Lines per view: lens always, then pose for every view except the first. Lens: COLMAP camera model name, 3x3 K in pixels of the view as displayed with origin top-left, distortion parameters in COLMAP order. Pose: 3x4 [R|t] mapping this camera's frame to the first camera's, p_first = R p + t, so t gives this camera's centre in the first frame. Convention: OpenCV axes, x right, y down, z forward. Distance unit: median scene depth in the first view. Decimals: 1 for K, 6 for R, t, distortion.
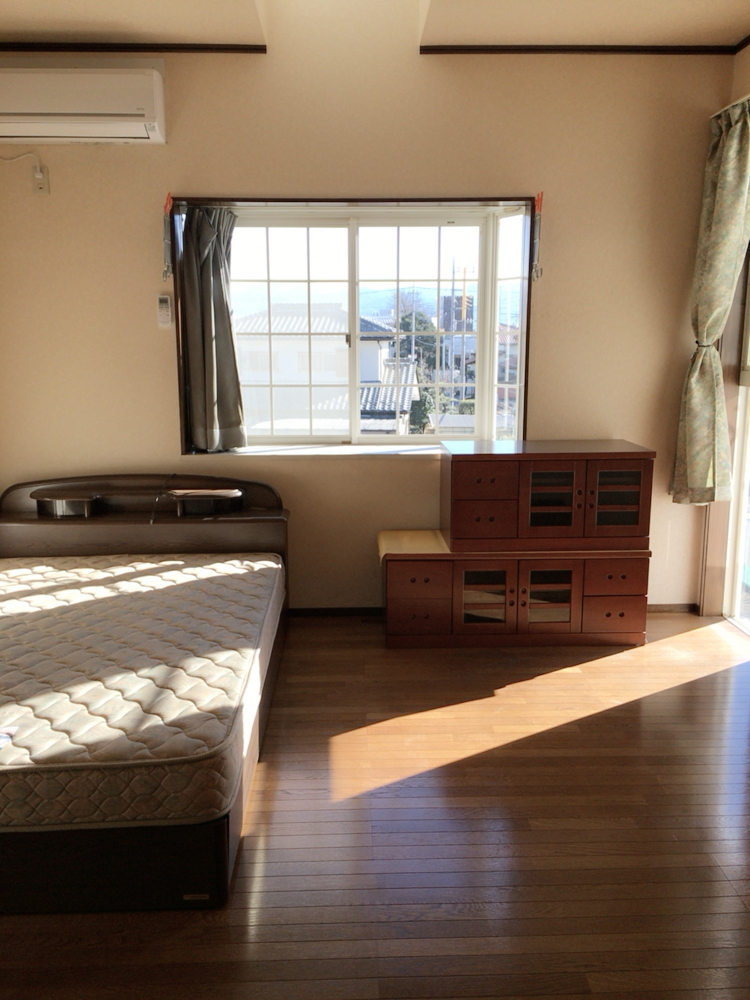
lens RADIAL K [[849.9, 0, 368.6], [0, 849.9, 496.6], [0, 0, 1]] dist [0.061976, -0.073258]
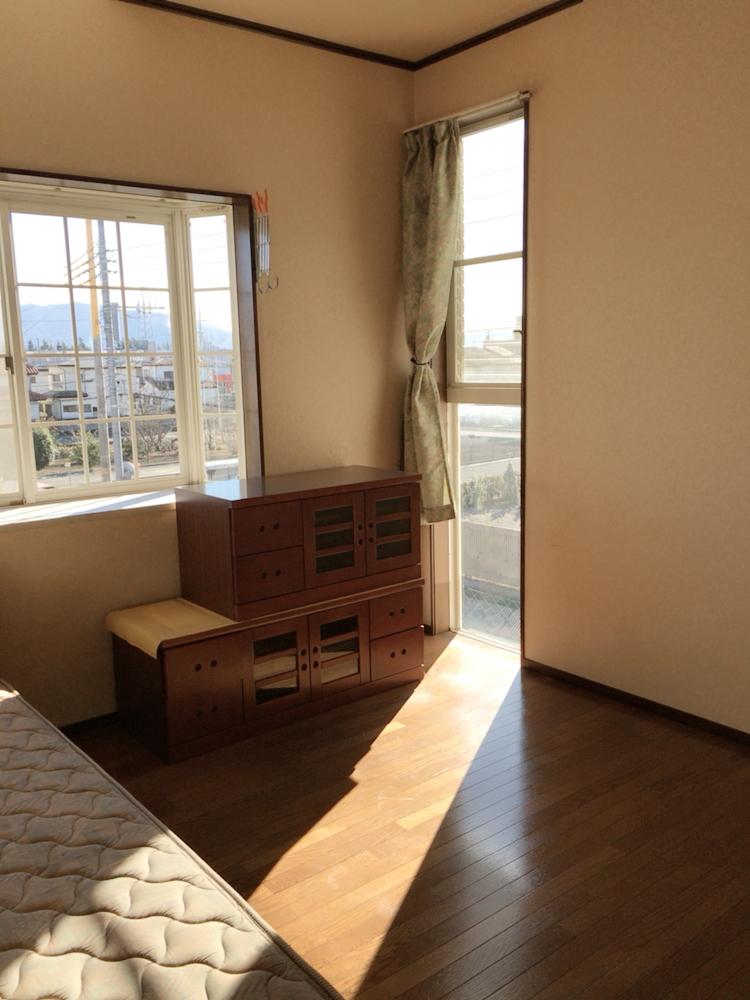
lens RADIAL K [[849.9, 0, 371.3], [0, 849.9, 499.3], [0, 0, 1]] dist [0.061976, -0.073258]
pose [[0.798406, -0.113643, 0.591297, -0.262030], [0.131695, 0.991209, 0.012681, -0.042644], [-0.587540, 0.067746, 0.806354, 0.263681]]
